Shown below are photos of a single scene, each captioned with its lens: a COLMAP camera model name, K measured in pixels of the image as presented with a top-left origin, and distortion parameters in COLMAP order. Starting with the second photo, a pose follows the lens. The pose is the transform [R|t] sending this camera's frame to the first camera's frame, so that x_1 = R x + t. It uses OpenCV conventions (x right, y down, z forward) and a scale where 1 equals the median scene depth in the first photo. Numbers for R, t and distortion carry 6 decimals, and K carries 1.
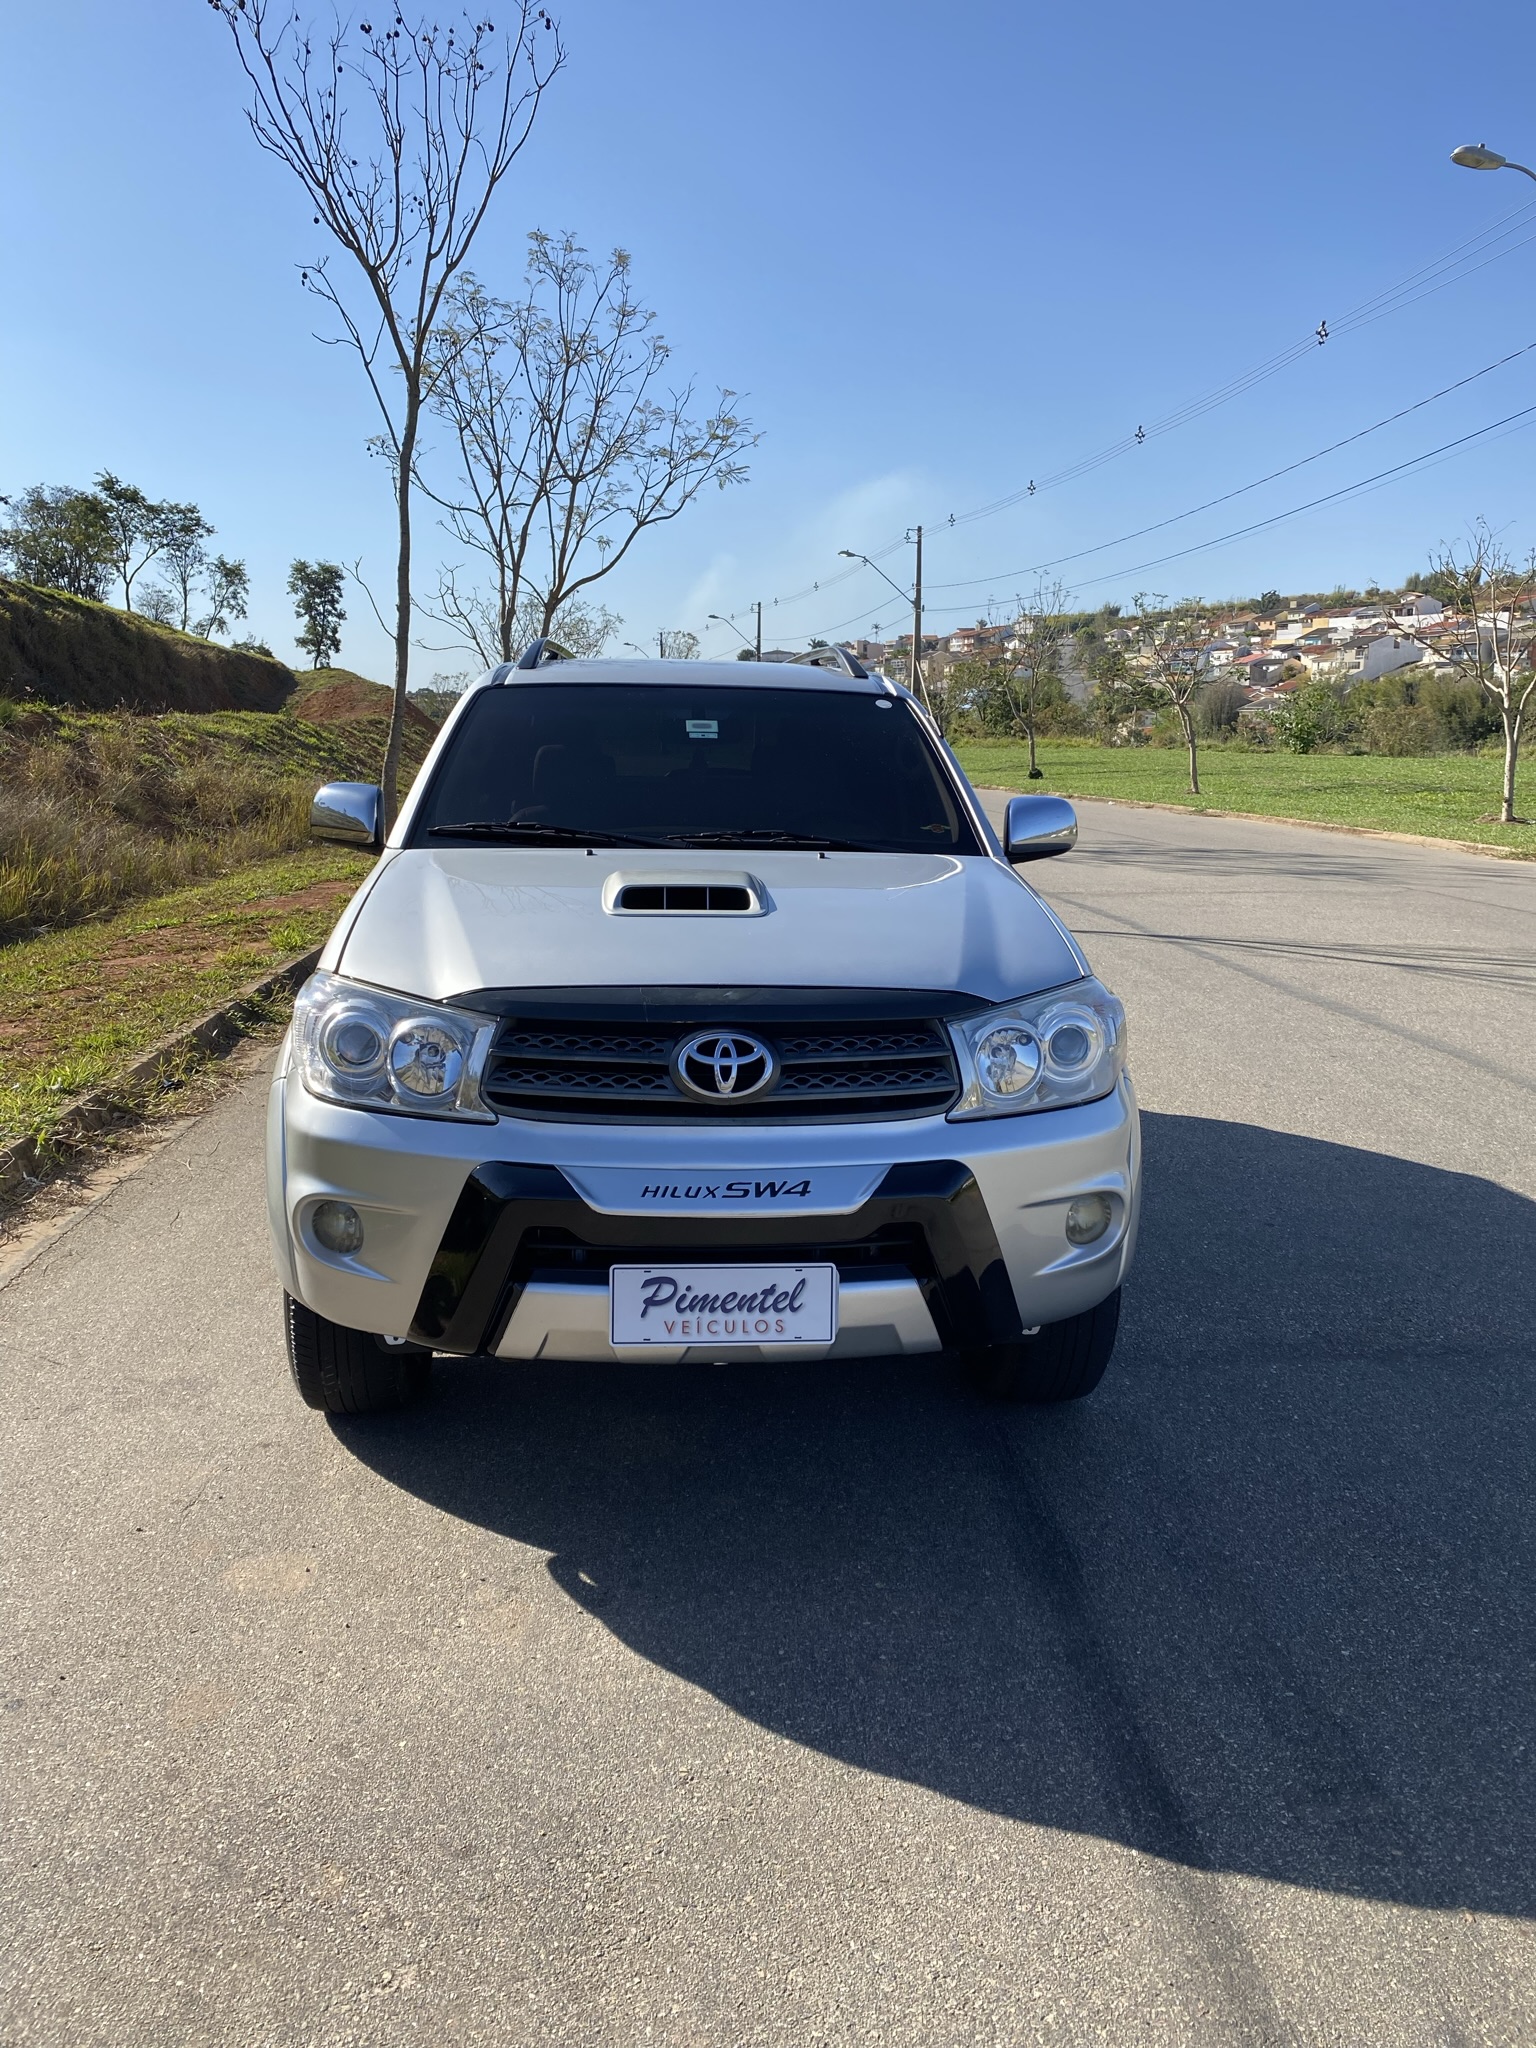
lens RADIAL K [[1567.3, 0, 773.7], [0, 1567.3, 1037.6], [0, 0, 1]] dist [0.001602, -0.033304]
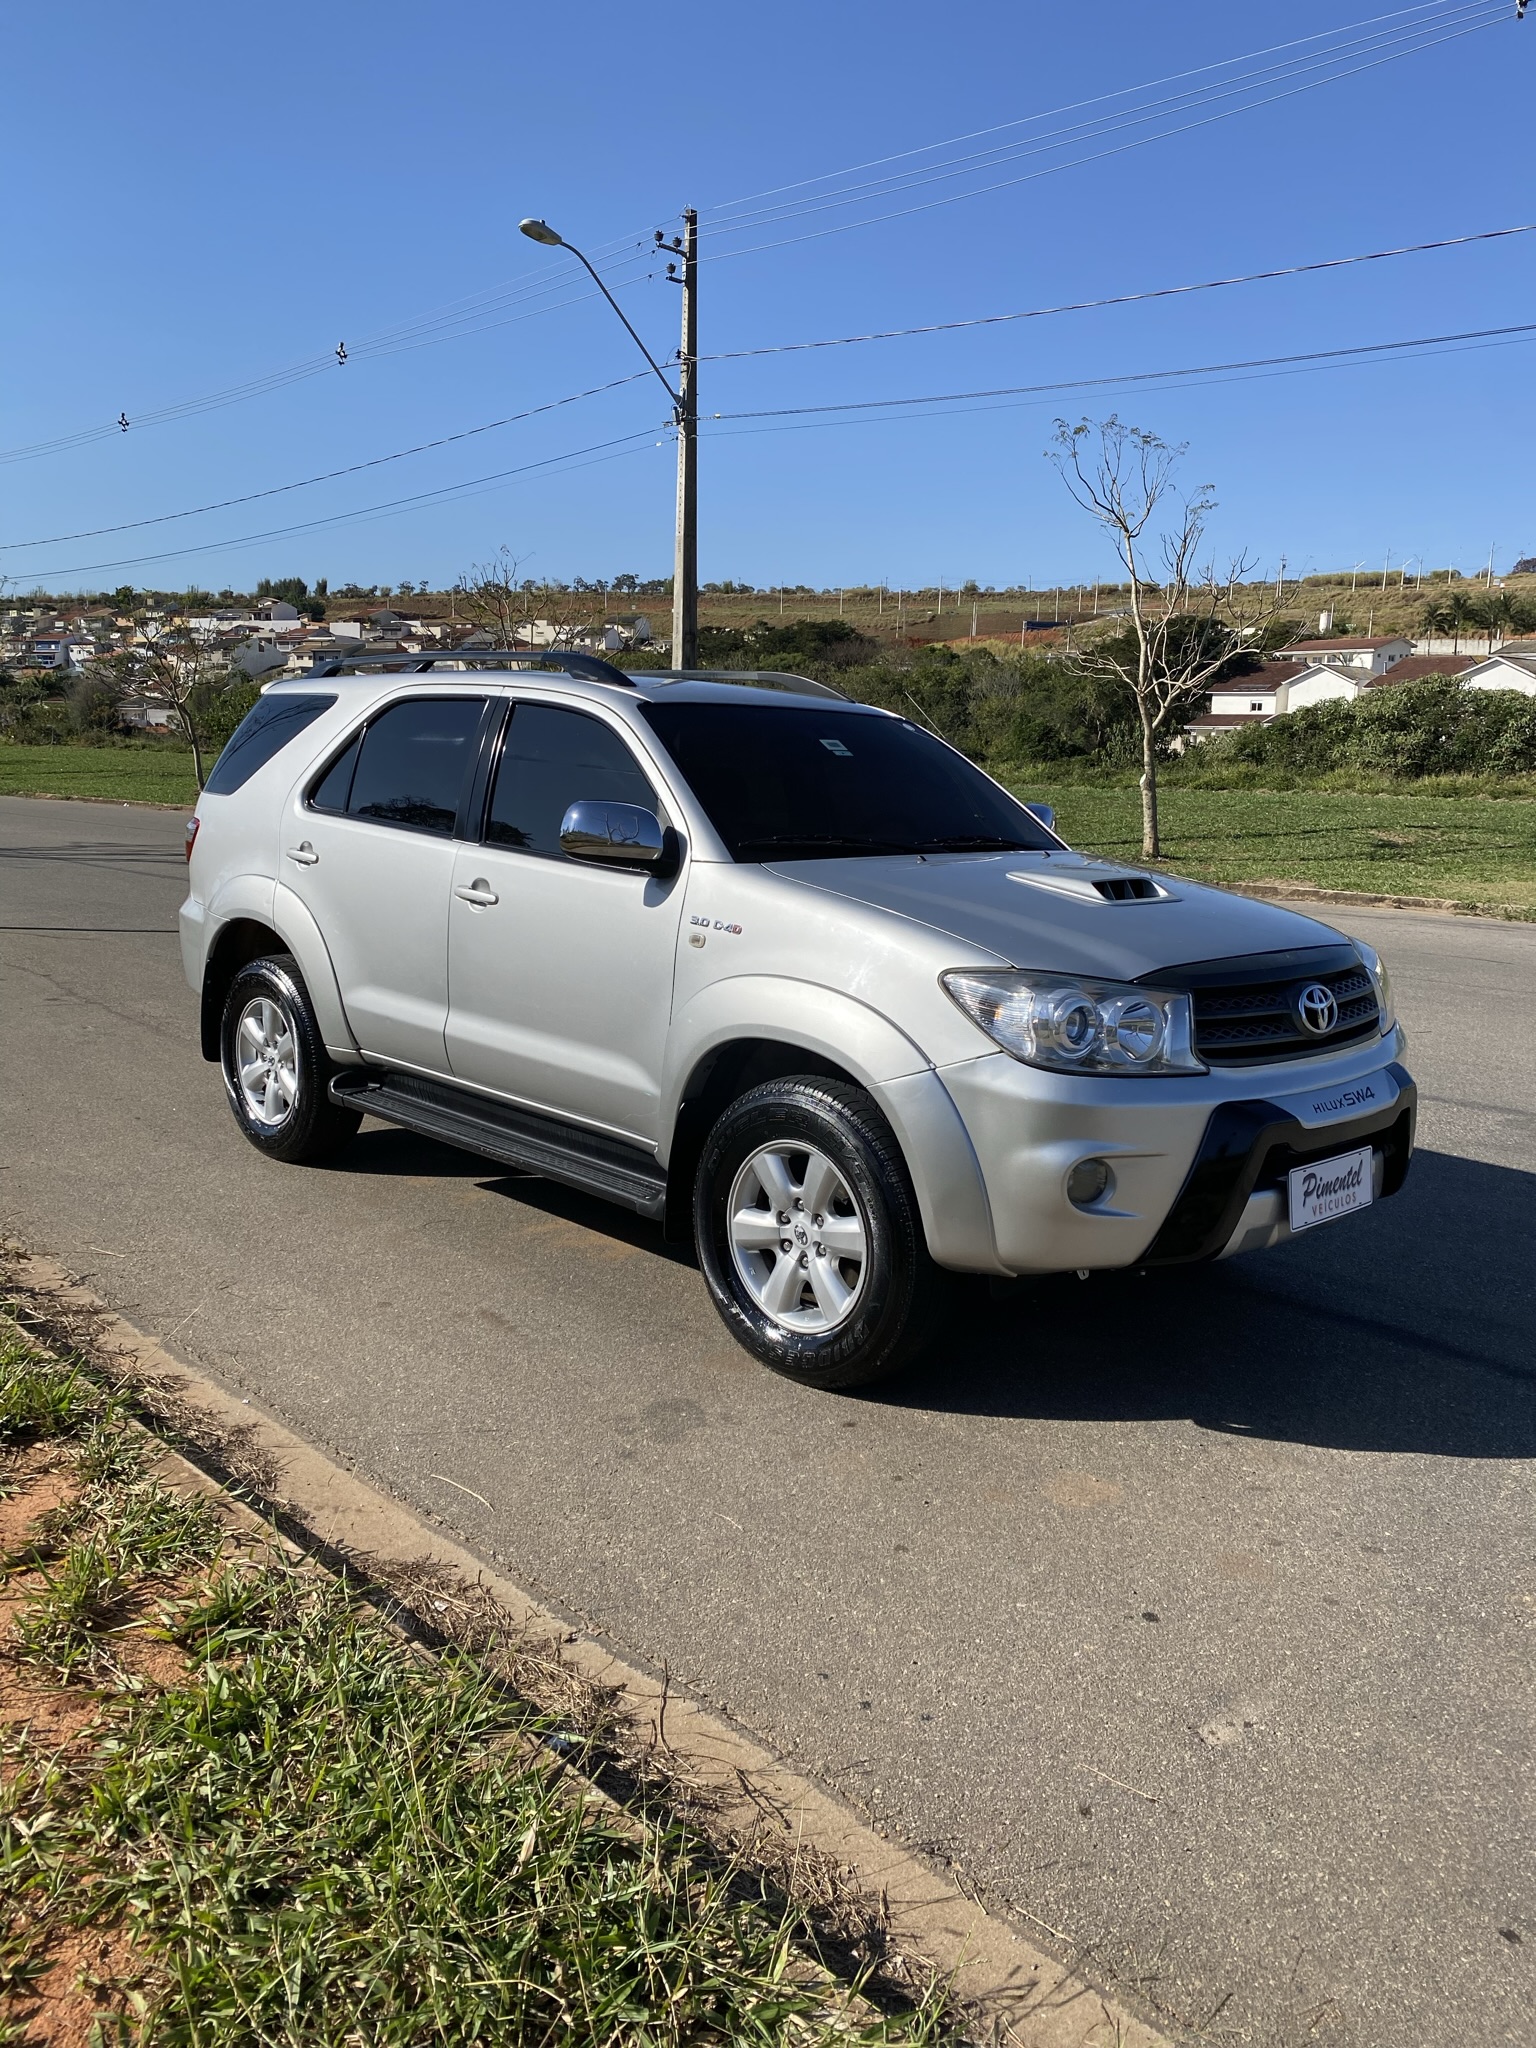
lens RADIAL K [[1567.3, 0, 771.3], [0, 1567.3, 1010.4], [0, 0, 1]] dist [0.001602, -0.033304]
pose [[0.773507, -0.092220, 0.627043, -1.181040], [0.102634, 0.994525, 0.019658, -0.053099], [-0.625422, 0.049150, 0.778737, 0.239028]]
